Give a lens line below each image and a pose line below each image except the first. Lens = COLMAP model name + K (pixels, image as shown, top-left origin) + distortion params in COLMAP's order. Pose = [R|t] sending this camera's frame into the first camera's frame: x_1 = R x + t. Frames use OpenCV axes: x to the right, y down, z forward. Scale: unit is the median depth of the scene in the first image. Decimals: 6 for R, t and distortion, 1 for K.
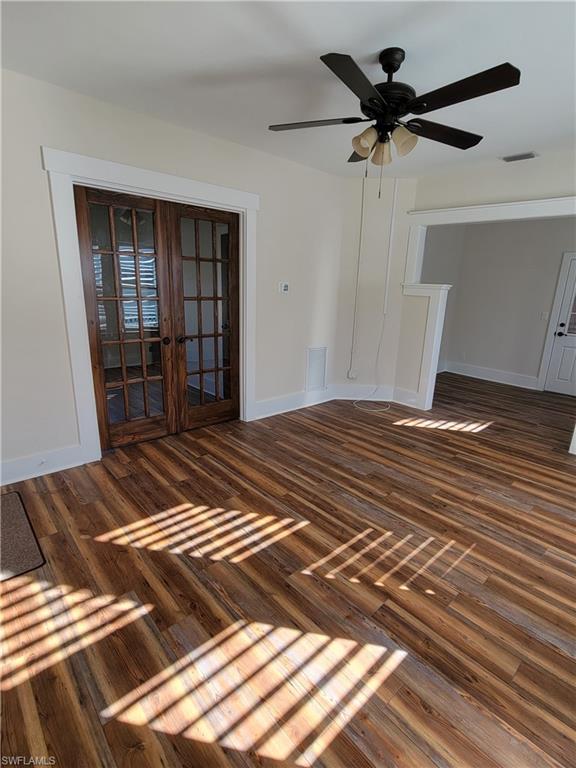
lens RADIAL K [[367.5, 0, 288.0], [0, 367.5, 384.0], [0, 0, 1]] dist [-0.001421, -0.000311]
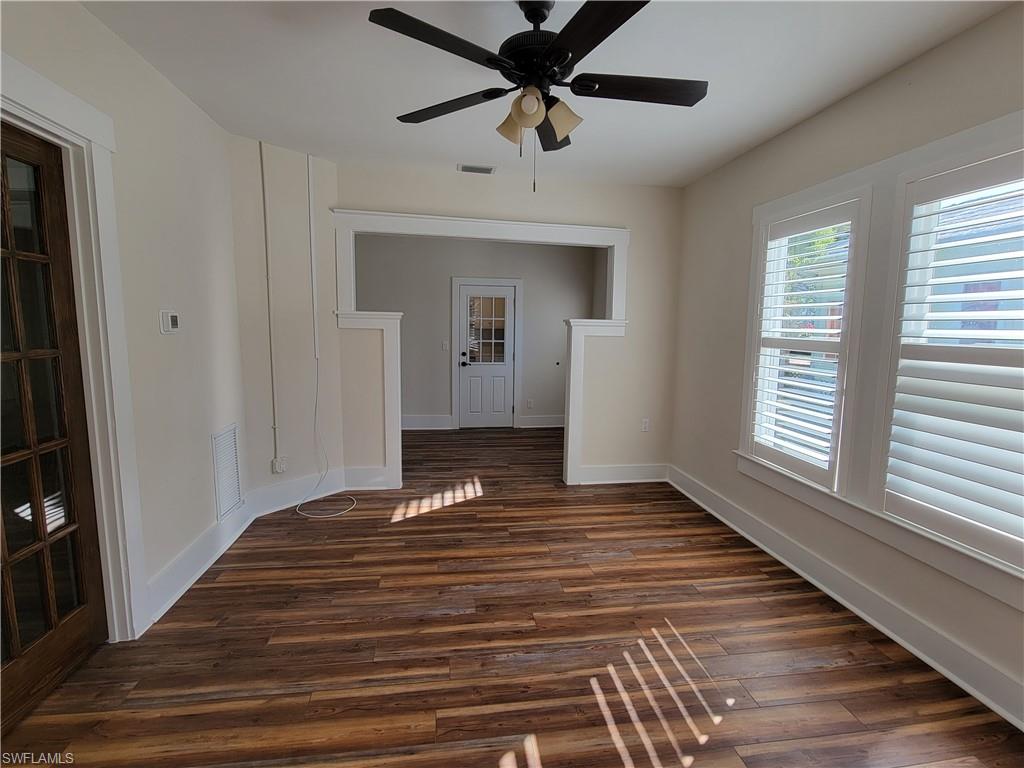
lens RADIAL K [[497.5, 0, 512.7], [0, 497.5, 385.0], [0, 0, 1]] dist [-0.003797, -0.000493]
pose [[0.568342, -0.126751, 0.812971, -0.395239], [0.218703, 0.975791, -0.000756, -0.114772], [-0.793194, 0.178229, 0.582304, 0.390032]]
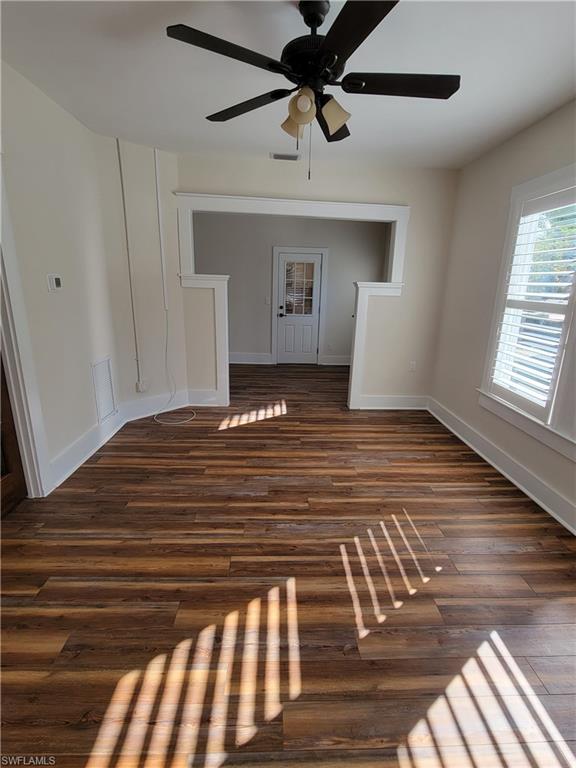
lens RADIAL K [[373.1, 0, 287.6], [0, 373.1, 385.6], [0, 0, 1]] dist [-0.003797, -0.000493]
pose [[0.654886, -0.221279, 0.722607, -0.355249], [0.195399, 0.973238, 0.120942, -0.109353], [-0.730030, 0.061993, 0.680597, 0.334590]]
